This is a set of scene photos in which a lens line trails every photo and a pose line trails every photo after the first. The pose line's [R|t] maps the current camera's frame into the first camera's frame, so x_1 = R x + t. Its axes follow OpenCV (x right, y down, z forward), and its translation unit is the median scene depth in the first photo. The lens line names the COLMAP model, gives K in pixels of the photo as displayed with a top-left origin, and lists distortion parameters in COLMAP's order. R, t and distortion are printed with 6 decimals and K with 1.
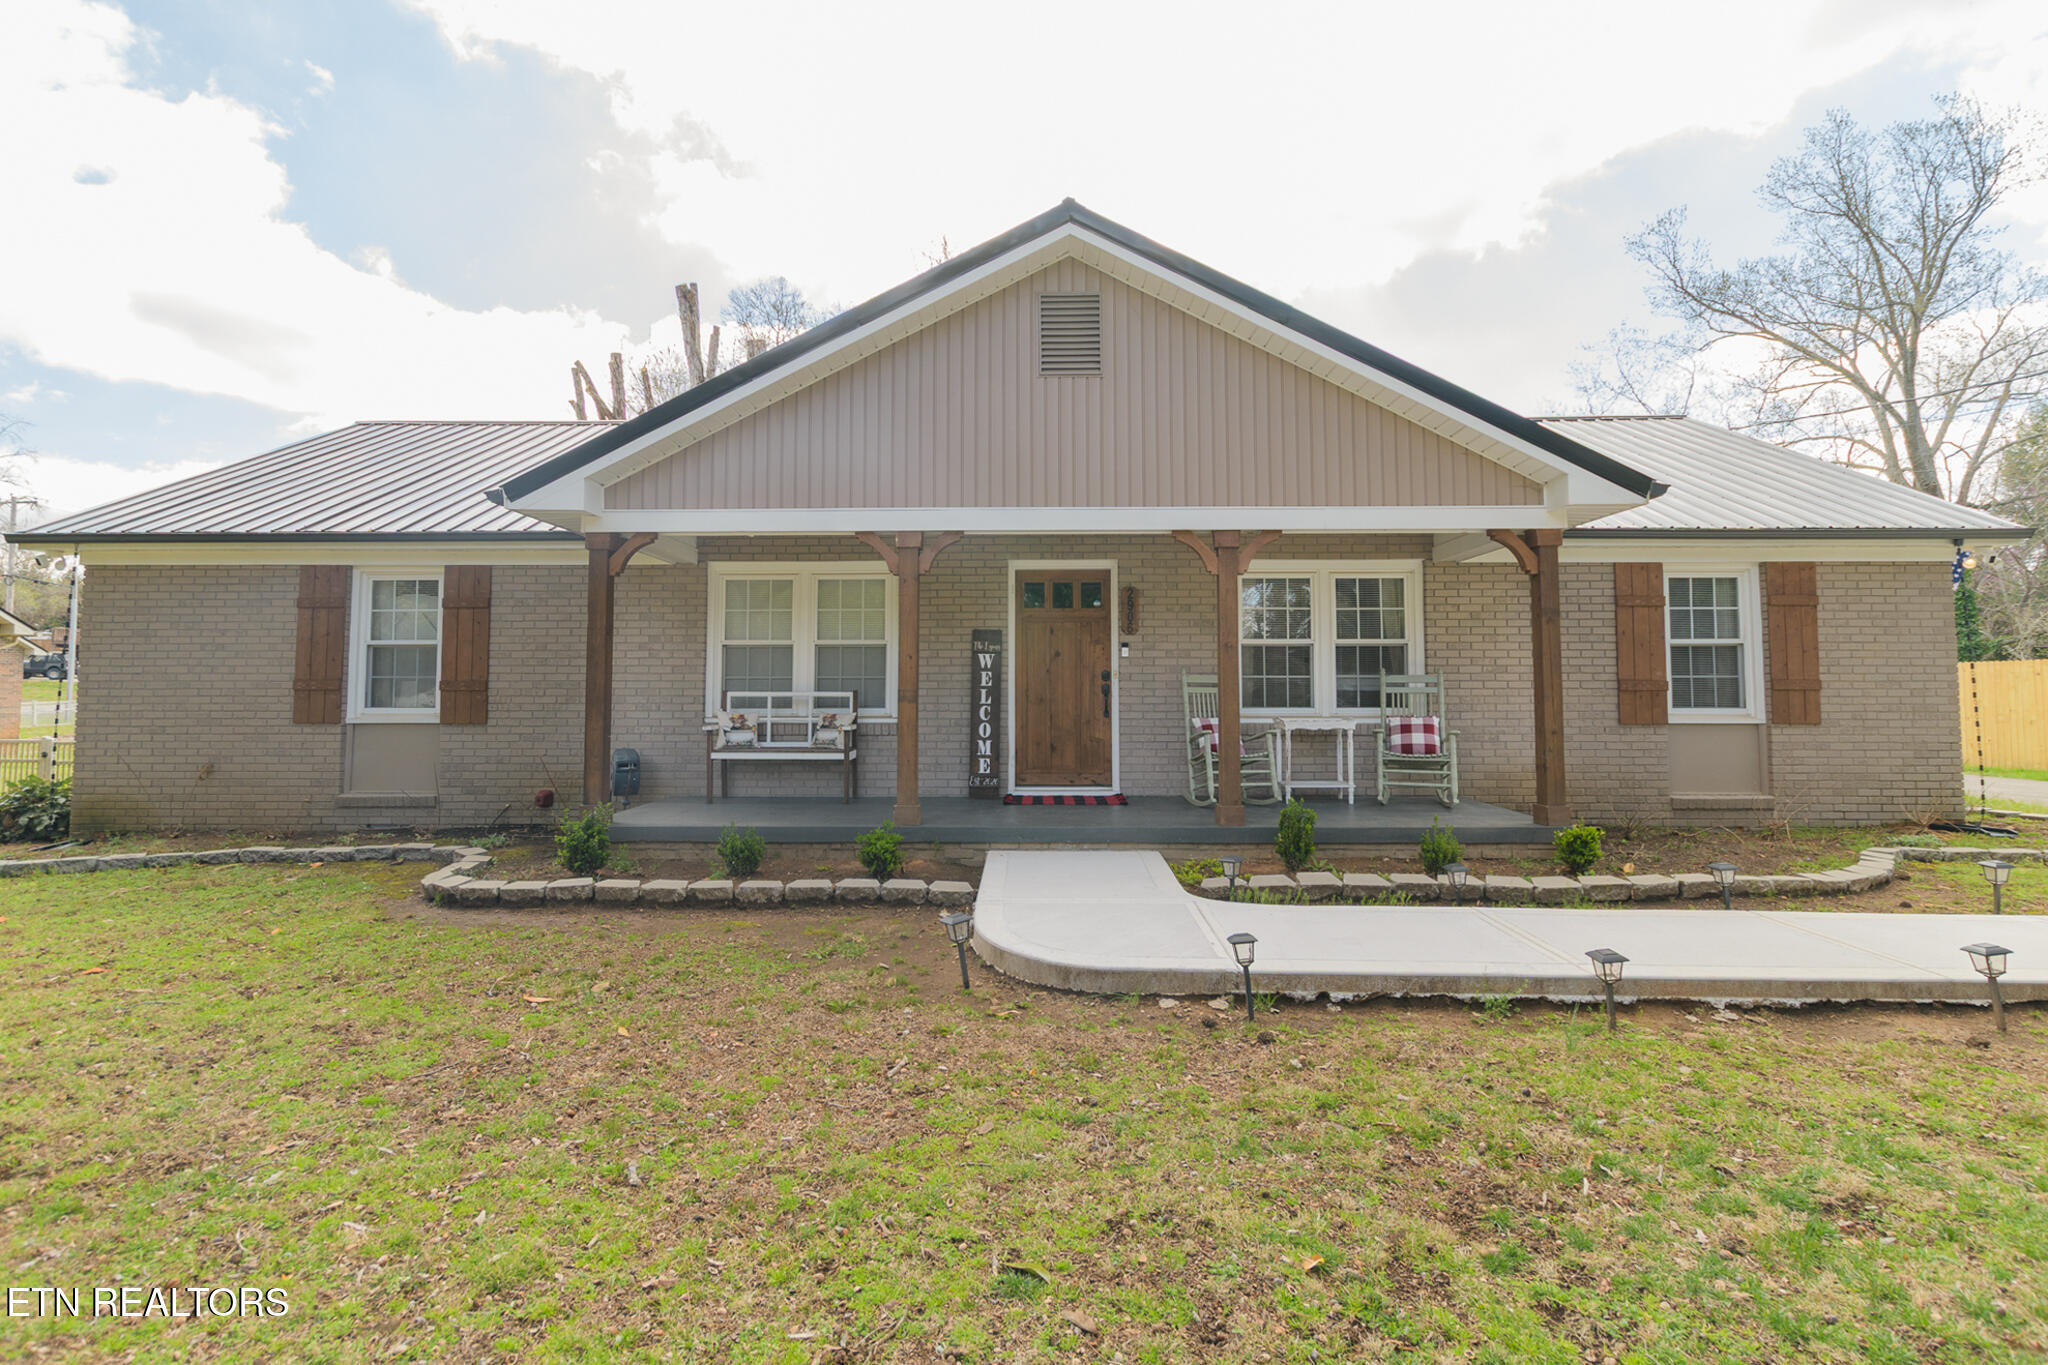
lens RADIAL K [[962.8, 0, 1016.3], [0, 962.8, 644.3], [0, 0, 1]] dist [0.004152, -0.001695]
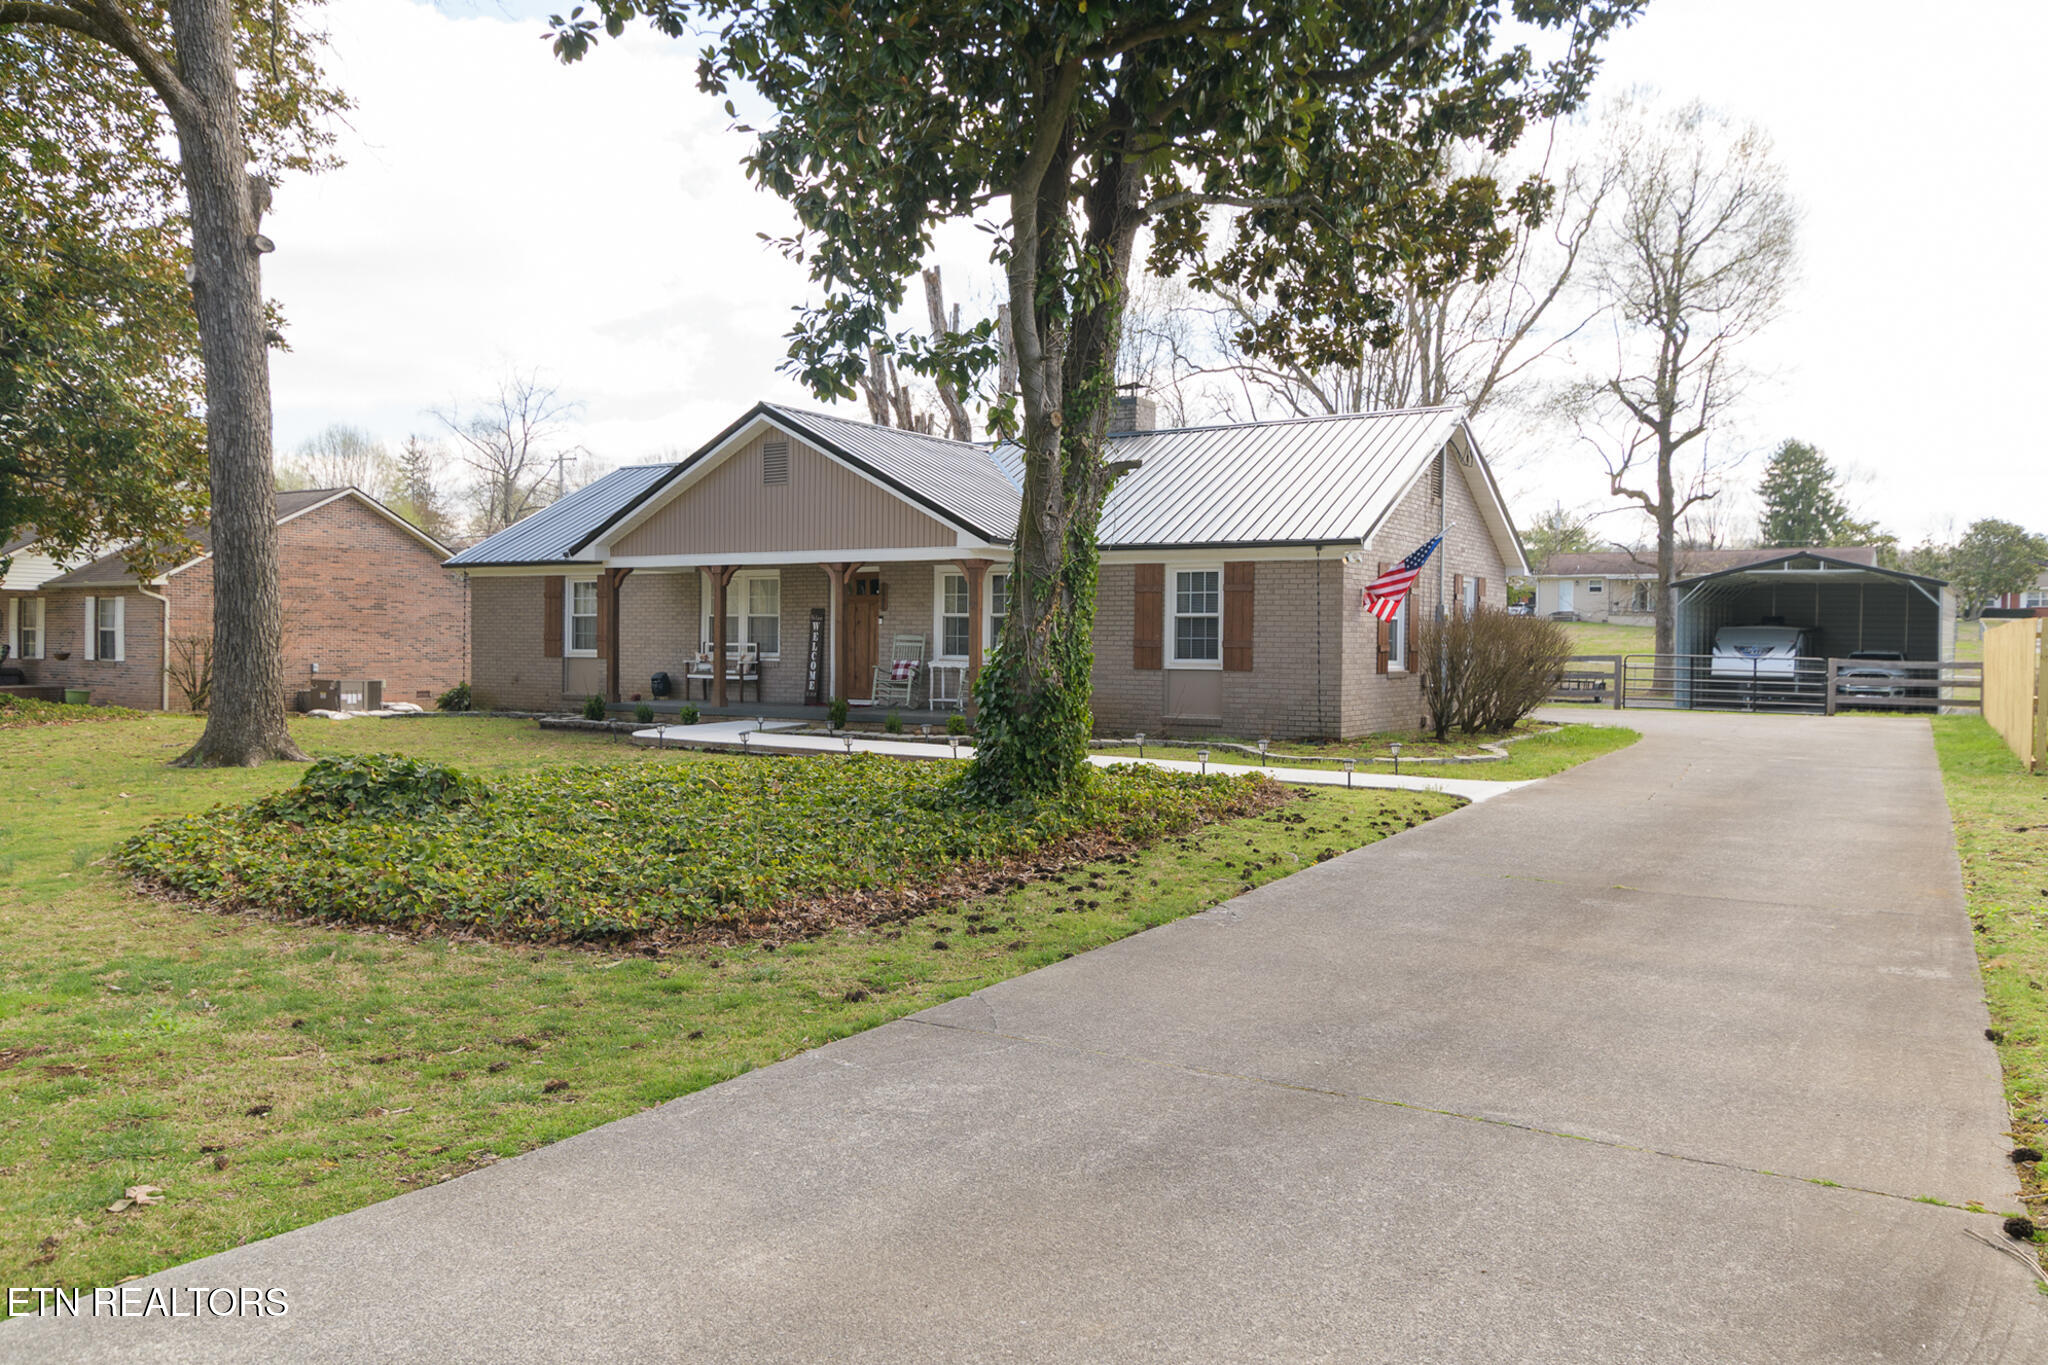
lens RADIAL K [[1475.5, 0, 1020.5], [0, 1475.5, 676.0], [0, 0, 1]] dist [0.011446, 0.001223]
pose [[0.859925, 0.020920, -0.509992, 1.658666], [0.015121, 0.997677, 0.066422, -0.065180], [0.510196, -0.064830, 0.857611, -1.119056]]
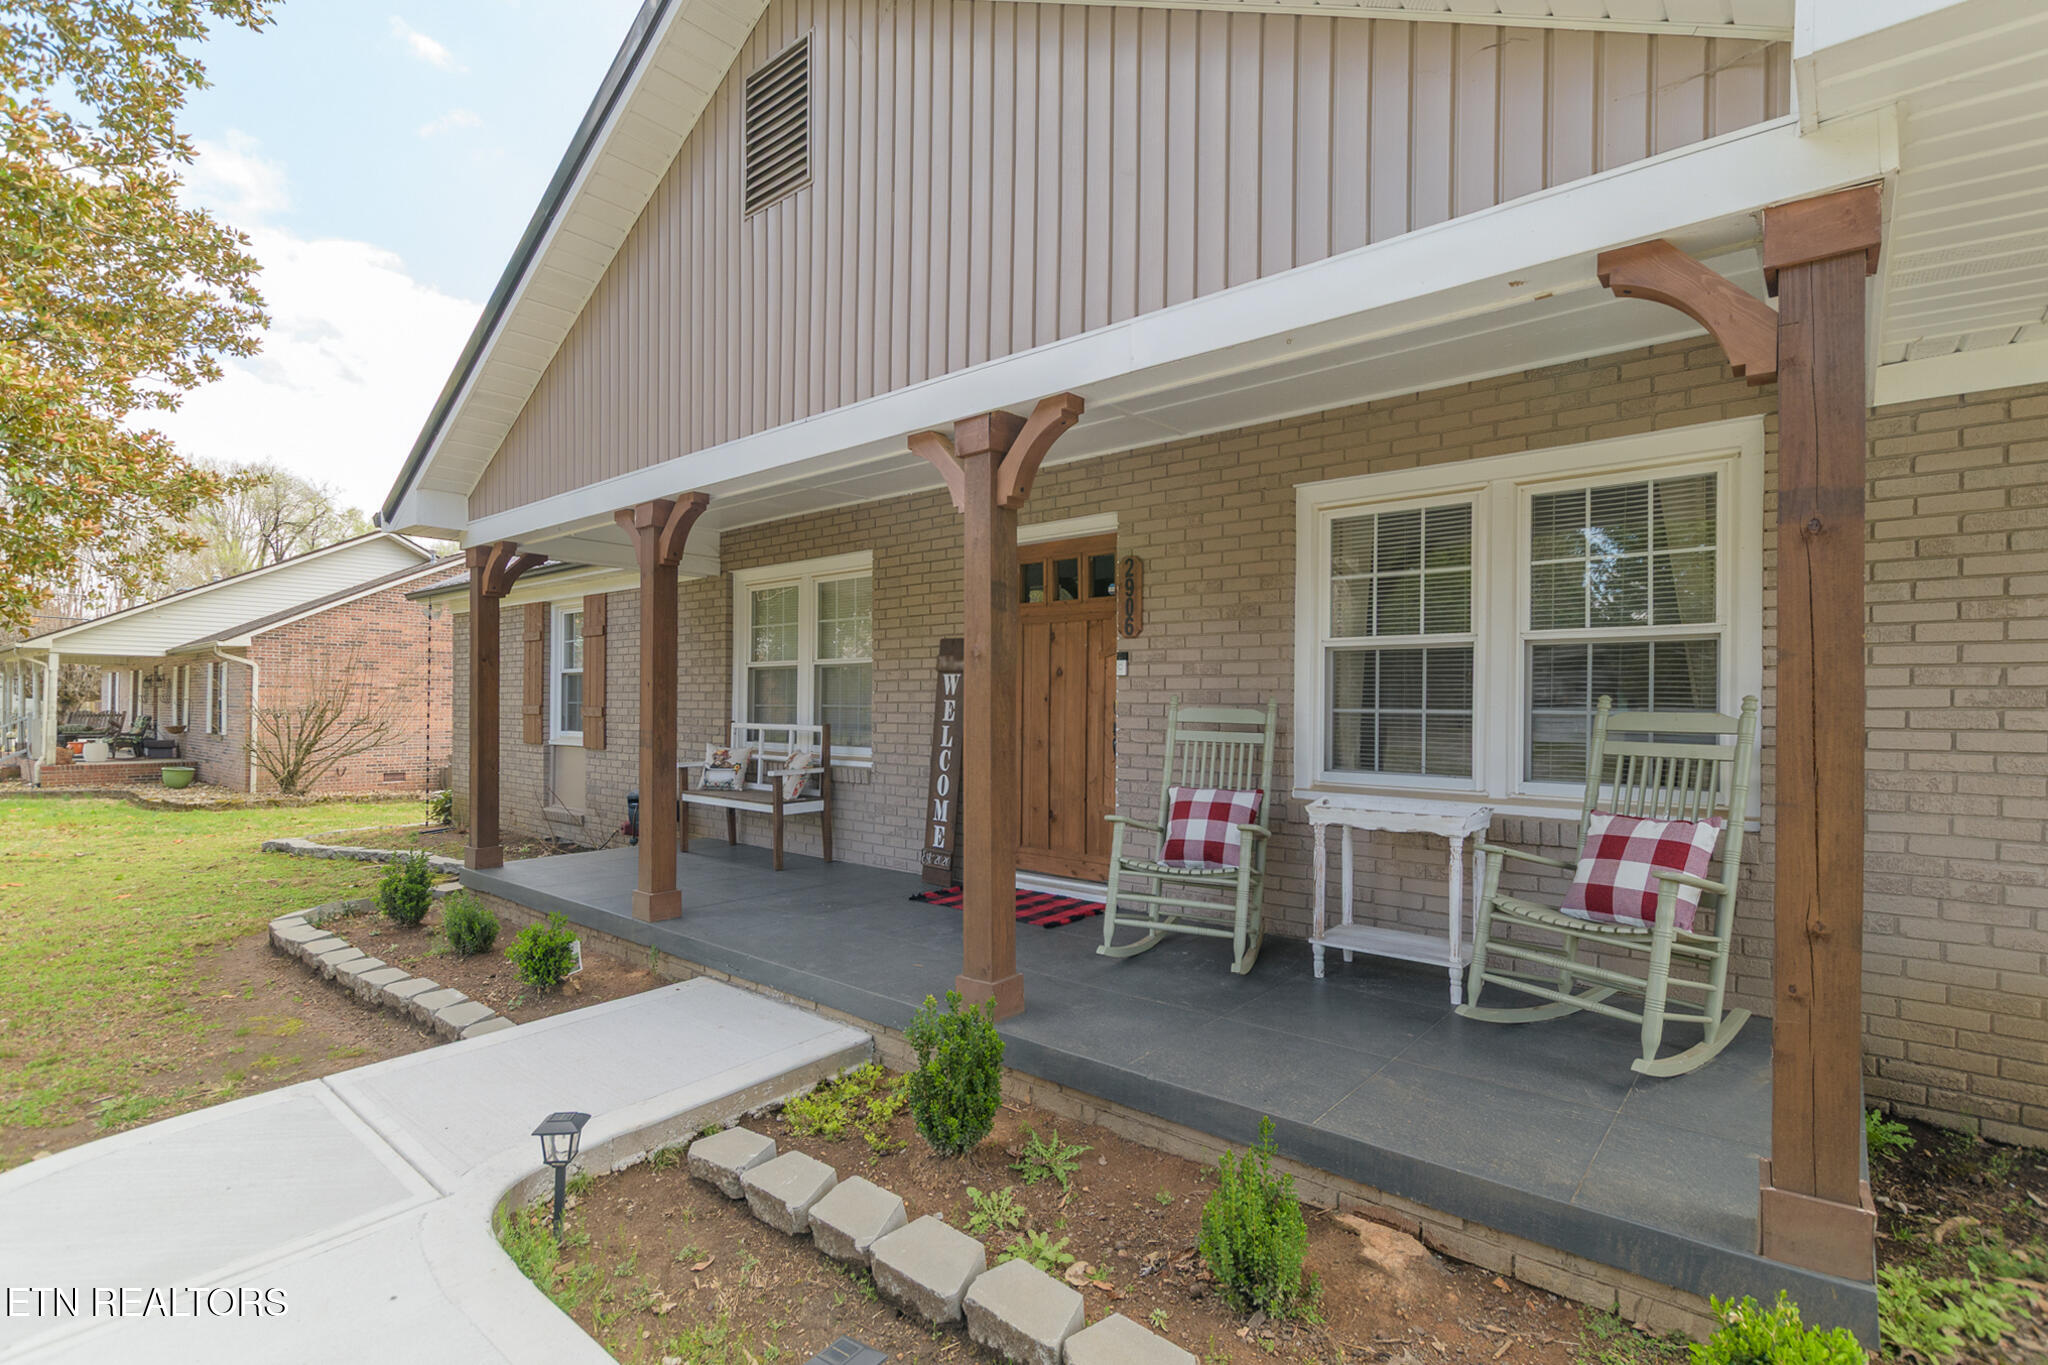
lens RADIAL K [[962.8, 0, 1021.2], [0, 962.8, 706.6], [0, 0, 1]] dist [0.004152, -0.001695]
pose [[0.771913, 0.007220, -0.635687, 0.441516], [0.025324, 0.998793, 0.042094, 0.005556], [0.635223, -0.048592, 0.770798, 0.503113]]
